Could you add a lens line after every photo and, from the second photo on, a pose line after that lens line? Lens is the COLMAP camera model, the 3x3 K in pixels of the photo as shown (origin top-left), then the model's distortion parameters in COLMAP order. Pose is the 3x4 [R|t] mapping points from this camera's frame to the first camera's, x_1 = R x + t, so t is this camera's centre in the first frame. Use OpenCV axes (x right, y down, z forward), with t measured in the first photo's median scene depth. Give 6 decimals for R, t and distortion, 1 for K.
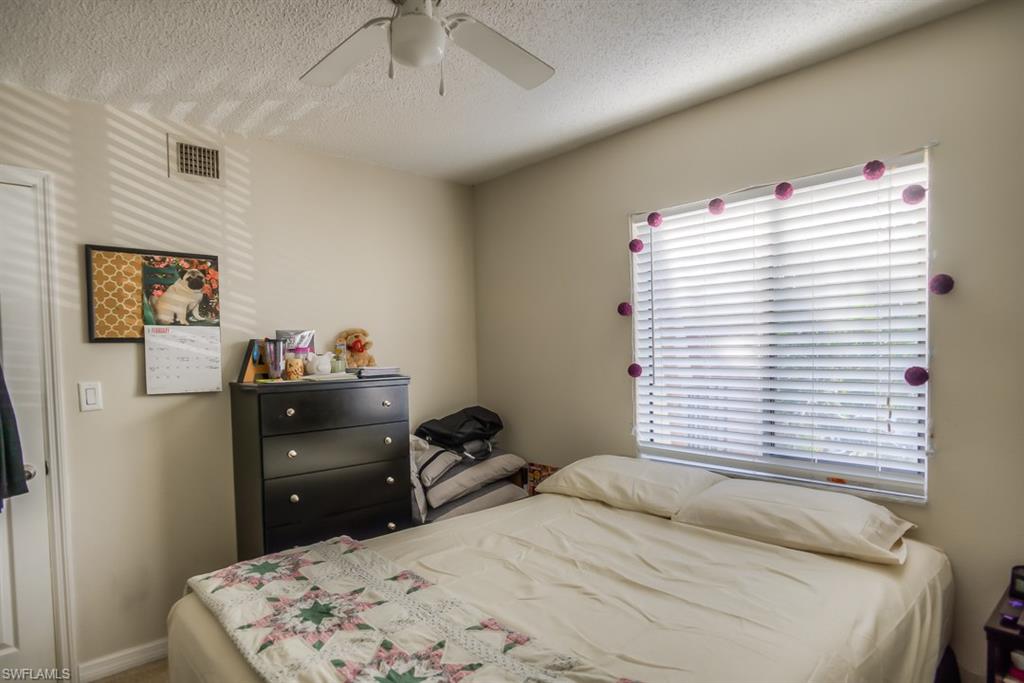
lens RADIAL K [[562.1, 0, 512.4], [0, 562.1, 371.2], [0, 0, 1]] dist [0.001424, 0.000056]
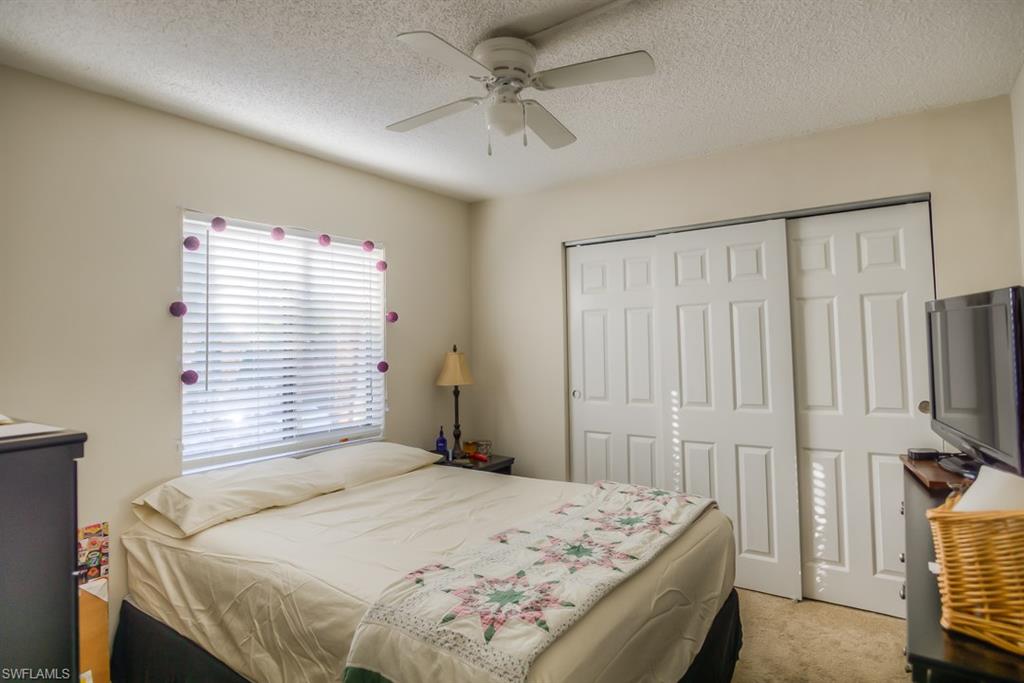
lens RADIAL K [[554.4, 0, 496.7], [0, 554.4, 340.3], [0, 0, 1]] dist [-0.096234, 0.043863]
pose [[-0.192743, 0.039366, 0.980459, -1.033432], [0.073208, 0.996987, -0.025638, -0.004068], [-0.978515, 0.066835, -0.195045, 0.957653]]
